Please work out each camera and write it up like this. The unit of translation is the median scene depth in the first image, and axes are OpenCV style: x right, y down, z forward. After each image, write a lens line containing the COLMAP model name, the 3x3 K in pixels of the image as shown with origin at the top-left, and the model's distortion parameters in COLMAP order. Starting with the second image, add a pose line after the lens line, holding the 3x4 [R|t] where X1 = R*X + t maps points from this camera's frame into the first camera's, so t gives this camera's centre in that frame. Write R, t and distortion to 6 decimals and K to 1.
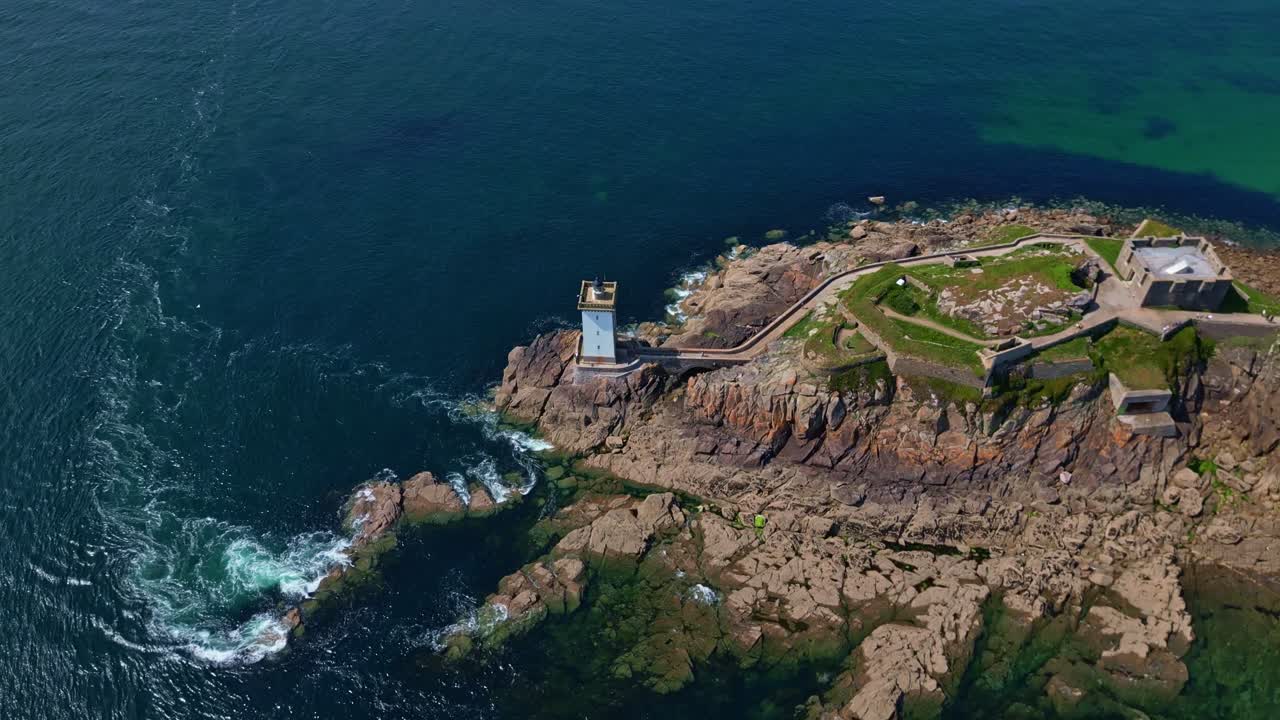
lens RADIAL K [[899.3, 0, 637.2], [0, 899.3, 362.3], [0, 0, 1]] dist [0.039100, 0.001377]
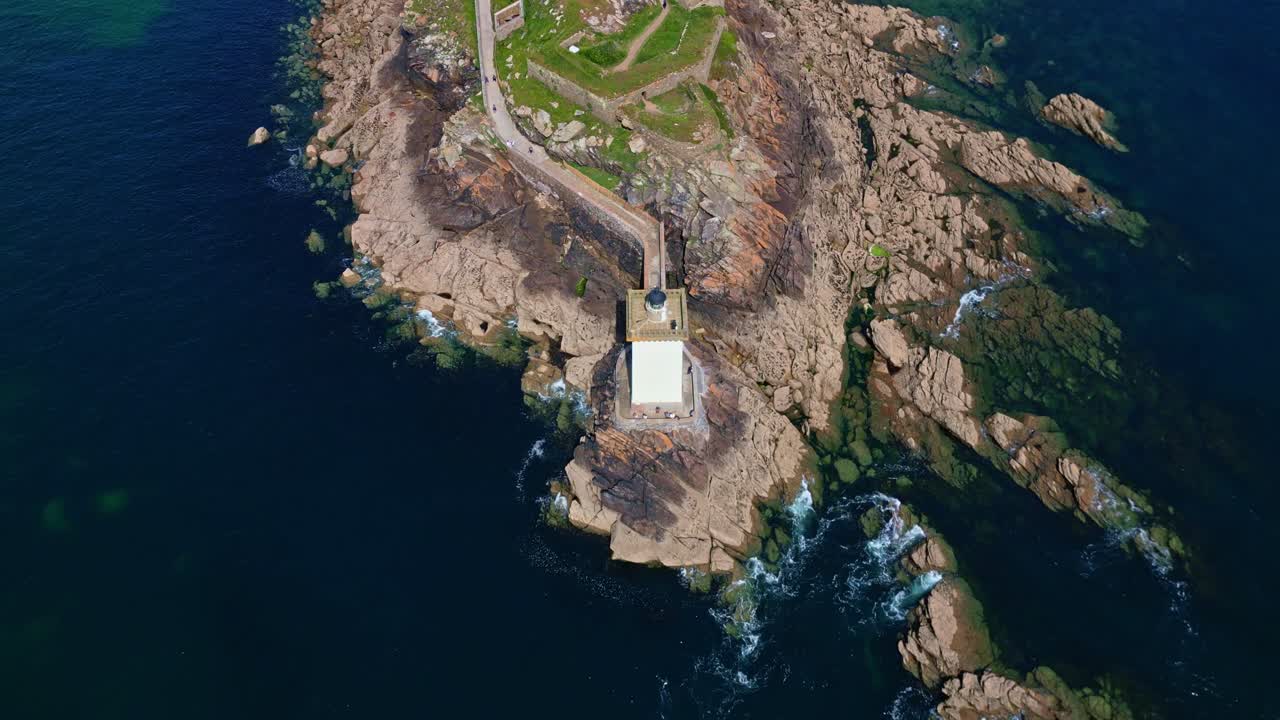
lens RADIAL K [[899.3, 0, 636.6], [0, 899.3, 355.4], [0, 0, 1]] dist [0.039100, 0.001377]
pose [[-0.065896, -0.776452, 0.626722, -0.477477], [0.720454, 0.397531, 0.568257, -0.448156], [-0.690365, 0.488970, 0.533202, 0.762350]]
